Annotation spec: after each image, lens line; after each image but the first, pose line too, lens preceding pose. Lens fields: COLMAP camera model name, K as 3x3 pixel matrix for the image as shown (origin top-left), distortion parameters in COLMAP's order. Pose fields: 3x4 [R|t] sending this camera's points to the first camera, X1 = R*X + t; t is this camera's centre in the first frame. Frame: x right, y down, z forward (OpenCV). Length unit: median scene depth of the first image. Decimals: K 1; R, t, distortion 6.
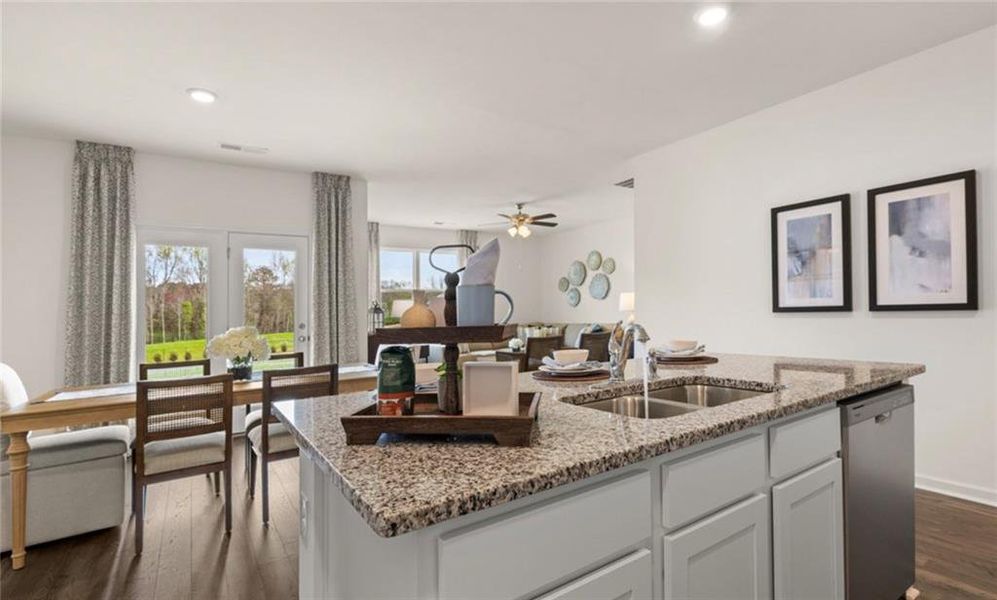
lens RADIAL K [[460.5, 0, 505.9], [0, 460.5, 304.8], [0, 0, 1]] dist [0.006345, -0.000503]
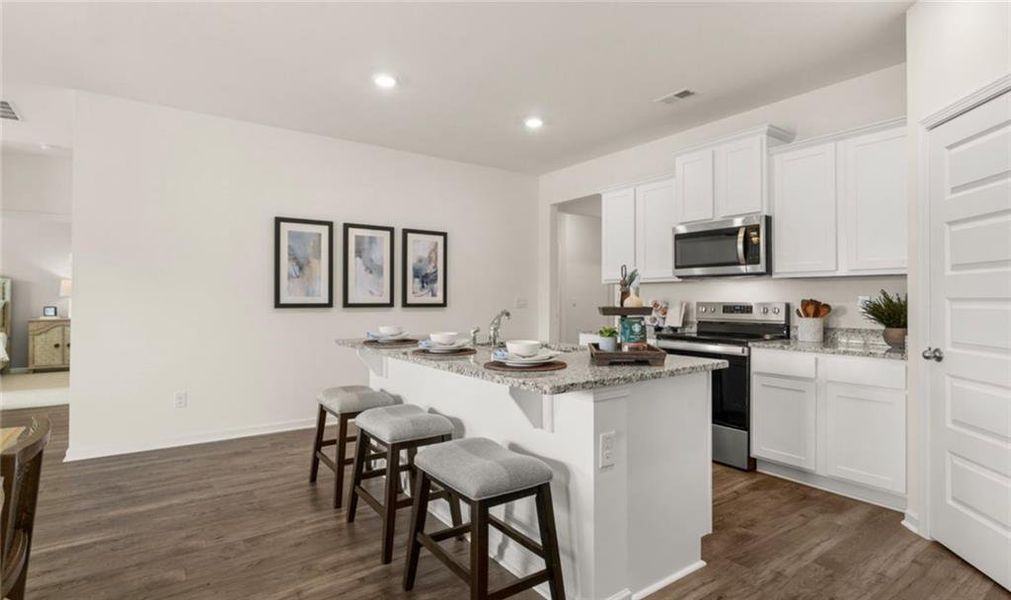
lens RADIAL K [[503.1, 0, 498.2], [0, 503.1, 296.7], [0, 0, 1]] dist [-0.004238, -0.000312]
pose [[-0.022262, 0.035023, 0.999139, -0.668167], [-0.015060, 0.999261, -0.035363, 0.023912], [-0.999639, -0.015835, -0.021718, 0.476778]]
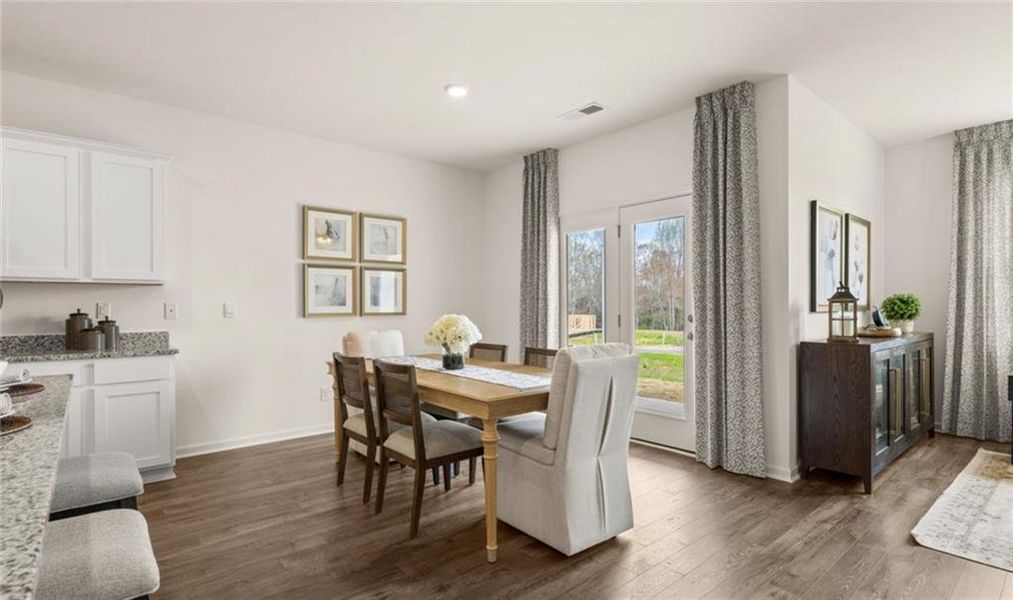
lens RADIAL K [[504.1, 0, 502.7], [0, 504.1, 305.0], [0, 0, 1]] dist [-0.004238, -0.000312]
pose [[0.113806, 0.028182, -0.993103, 0.421991], [0.011701, 0.999490, 0.029704, -0.004337], [0.993434, -0.015001, 0.113418, 0.840468]]
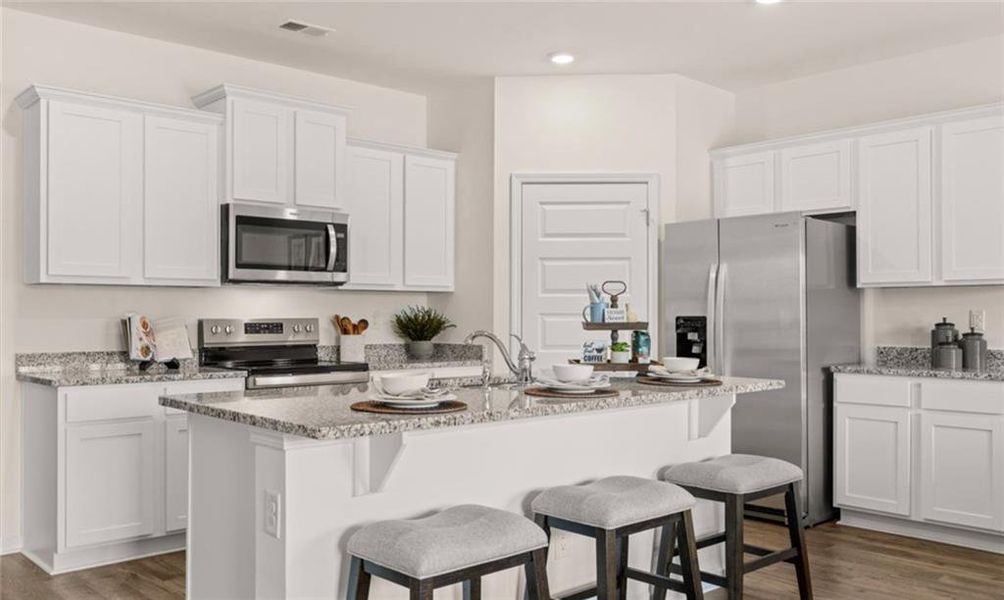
lens RADIAL K [[870.5, 0, 500.1], [0, 870.5, 300.9], [0, 0, 1]] dist [0.006140, -0.009053]
pose [[-0.987461, 0.027898, -0.155379, 0.276272], [0.031832, 0.999231, -0.022883, 0.005130], [0.154621, -0.027542, -0.987590, 1.388440]]
